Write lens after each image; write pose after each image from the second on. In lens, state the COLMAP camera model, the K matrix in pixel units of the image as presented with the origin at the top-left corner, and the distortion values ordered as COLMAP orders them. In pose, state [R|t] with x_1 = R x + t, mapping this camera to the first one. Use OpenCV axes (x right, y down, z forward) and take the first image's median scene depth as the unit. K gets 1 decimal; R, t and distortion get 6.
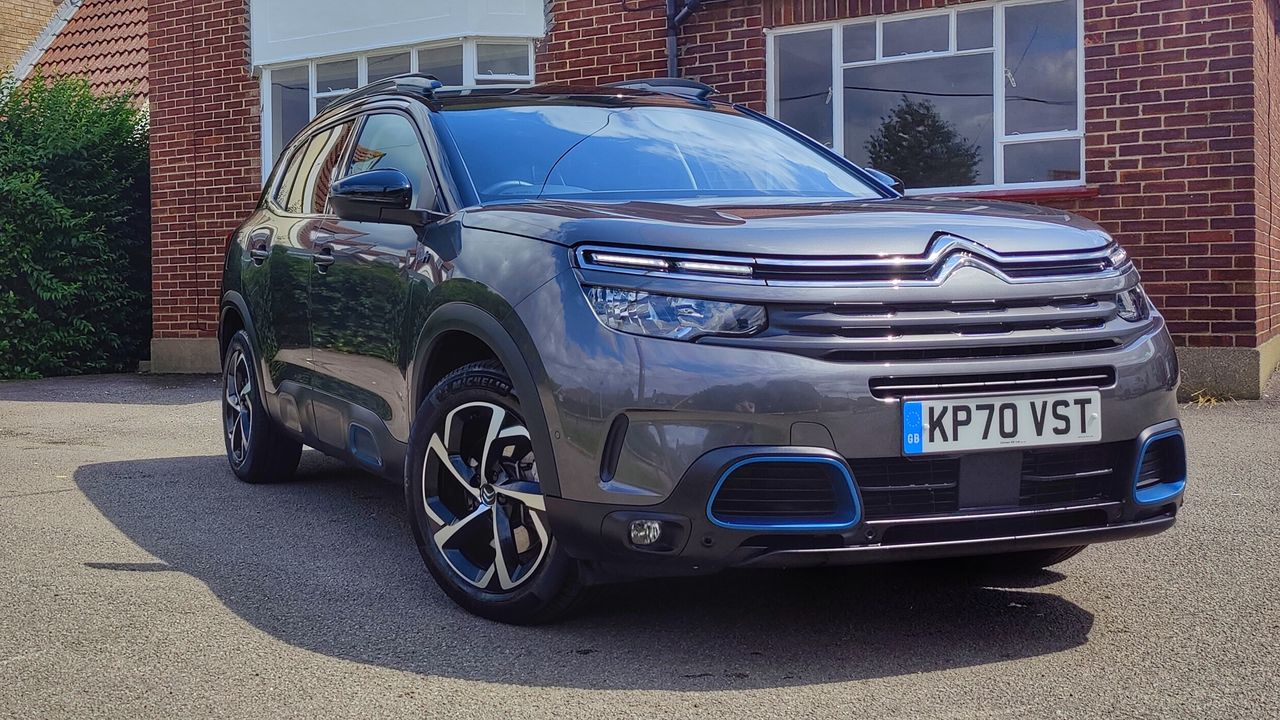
lens RADIAL K [[1407.2, 0, 337.3], [0, 1407.2, 330.5], [0, 0, 1]] dist [0.013085, 0.019815]
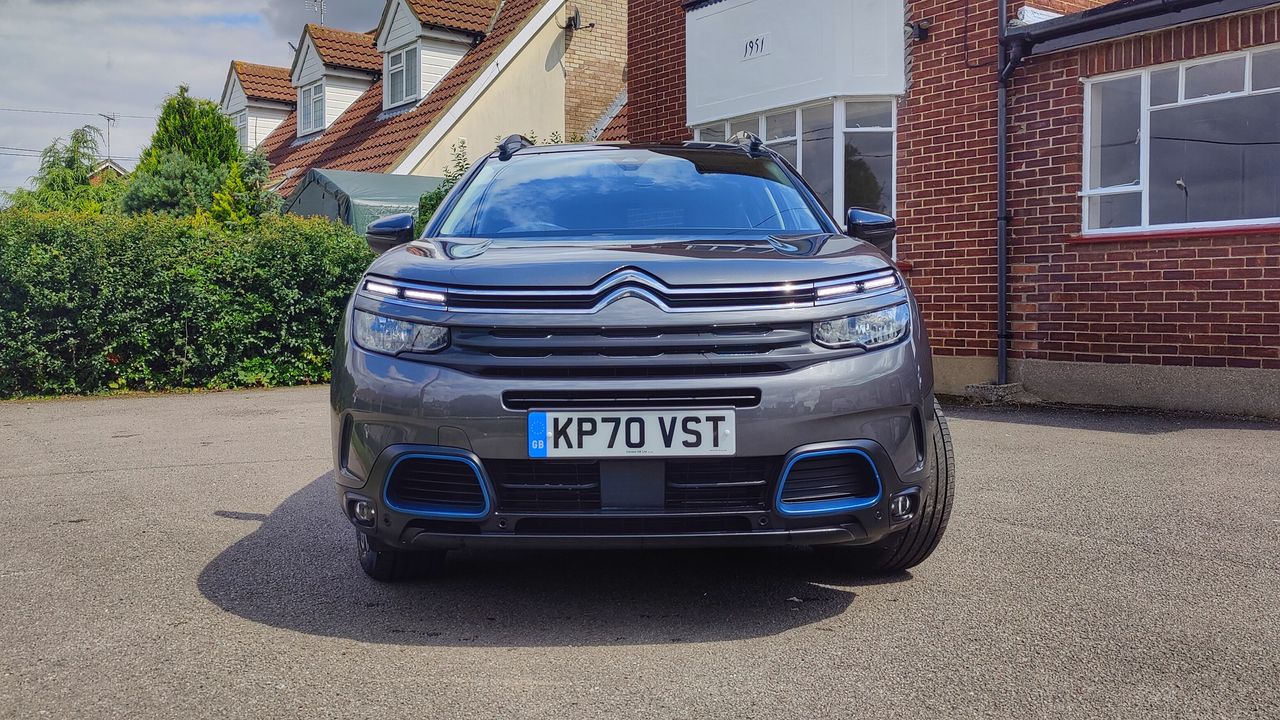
lens RADIAL K [[1130.4, 0, 637.7], [0, 1130.4, 342.0], [0, 0, 1]] dist [0.027500, 0.016767]
pose [[0.956299, 0.021995, -0.291562, 0.730109], [-0.020901, 0.999758, 0.006867, -0.015451], [0.291642, -0.000473, 0.956527, 0.126655]]
